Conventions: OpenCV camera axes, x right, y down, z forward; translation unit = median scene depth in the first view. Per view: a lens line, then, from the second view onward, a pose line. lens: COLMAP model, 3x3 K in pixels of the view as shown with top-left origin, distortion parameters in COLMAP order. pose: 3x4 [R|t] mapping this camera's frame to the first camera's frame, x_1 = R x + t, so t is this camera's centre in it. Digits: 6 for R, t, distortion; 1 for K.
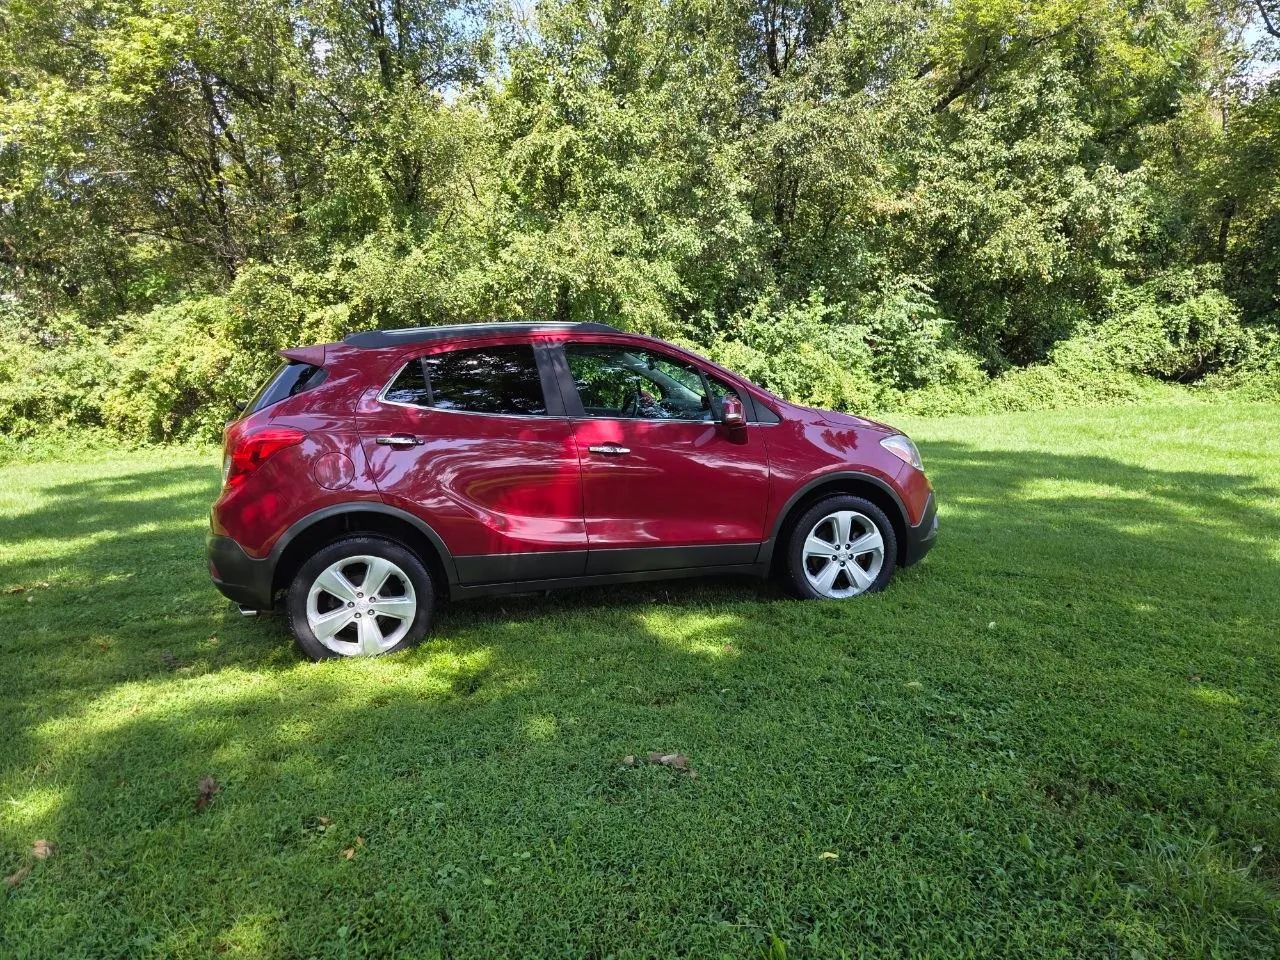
lens RADIAL K [[846.4, 0, 637.4], [0, 846.4, 486.8], [0, 0, 1]] dist [0.060836, -0.050109]
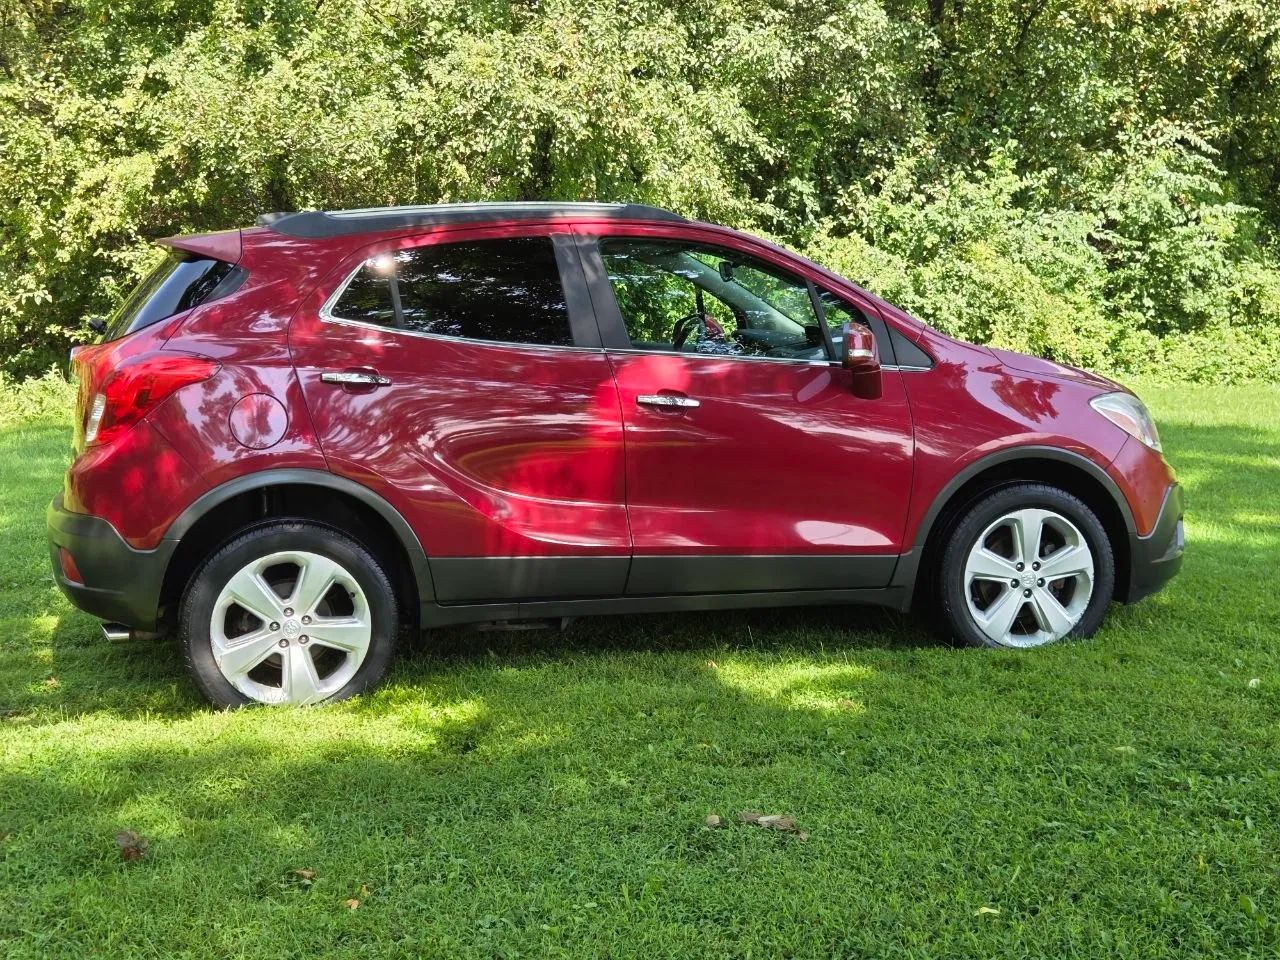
lens RADIAL K [[1693.7, 0, 632.0], [0, 1693.7, 468.8], [0, 0, 1]] dist [0.054738, 0.000000]
pose [[0.999718, 0.022733, -0.006796, -0.016130], [-0.022931, 0.999270, -0.030569, 0.015122], [0.006096, 0.030716, 0.999510, -0.093352]]
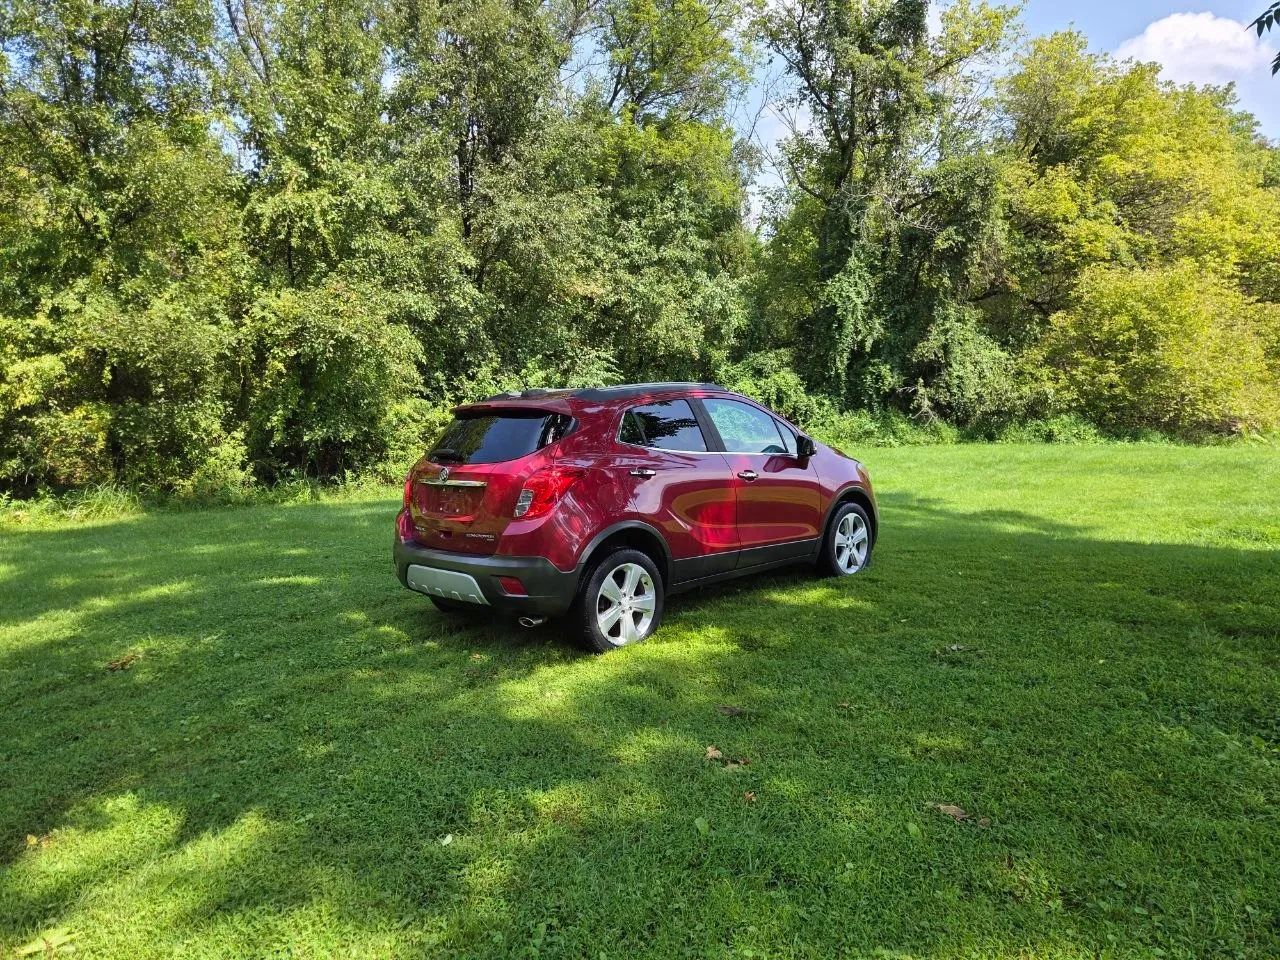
lens RADIAL K [[846.4, 0, 638.4], [0, 846.4, 493.5], [0, 0, 1]] dist [0.060836, -0.050109]
pose [[0.862851, -0.048532, 0.503123, -0.279068], [0.081254, 0.995753, -0.043298, 0.009642], [-0.498884, 0.078240, 0.863130, -0.031376]]
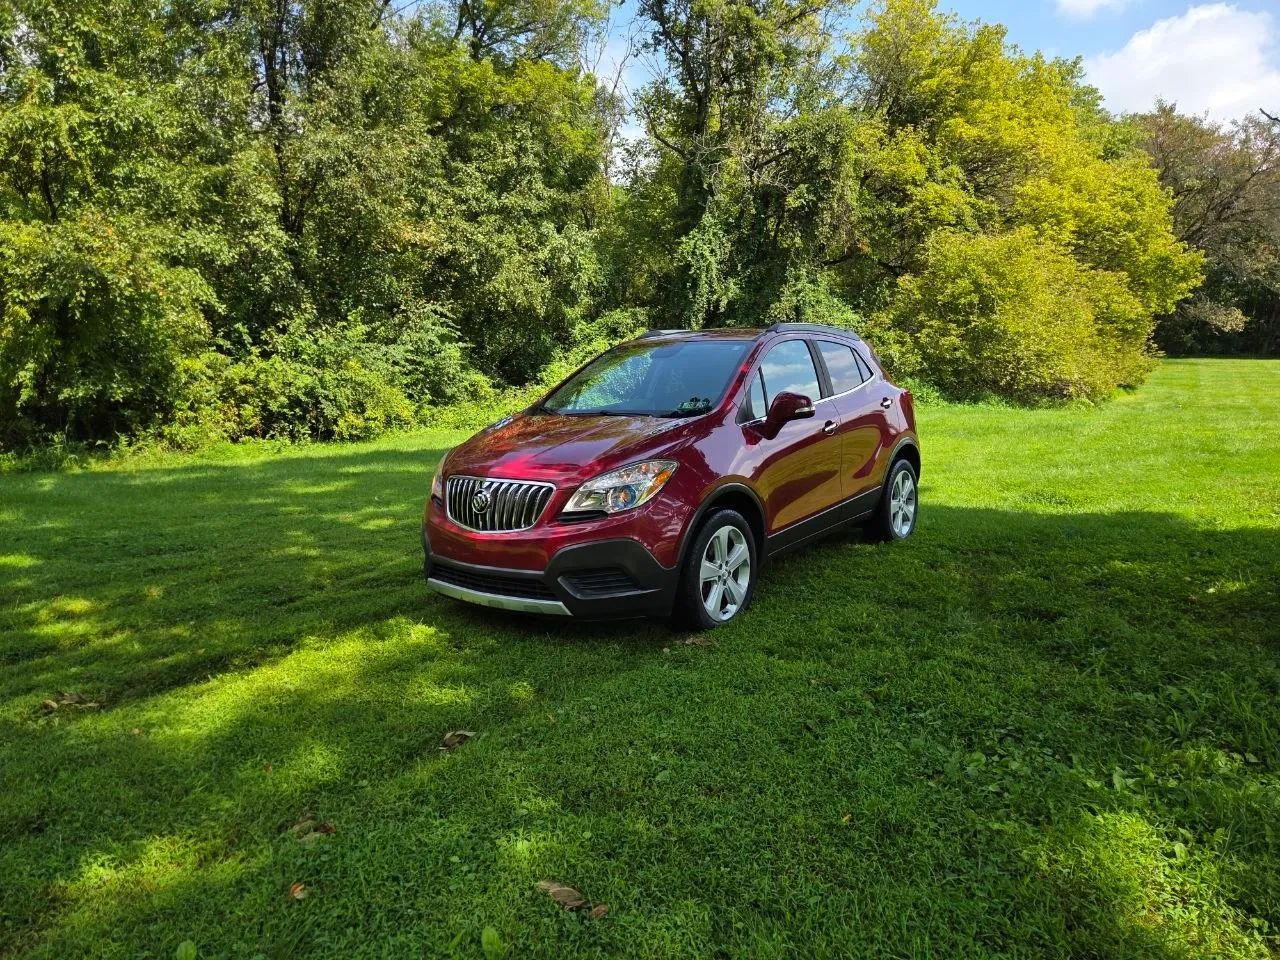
lens RADIAL K [[846.4, 0, 635.1], [0, 846.4, 491.8], [0, 0, 1]] dist [0.060836, -0.050109]
pose [[0.792693, -0.077366, 0.604692, -0.183380], [0.091388, 0.995786, 0.007602, 0.012335], [-0.602732, 0.049236, 0.796423, -0.015868]]
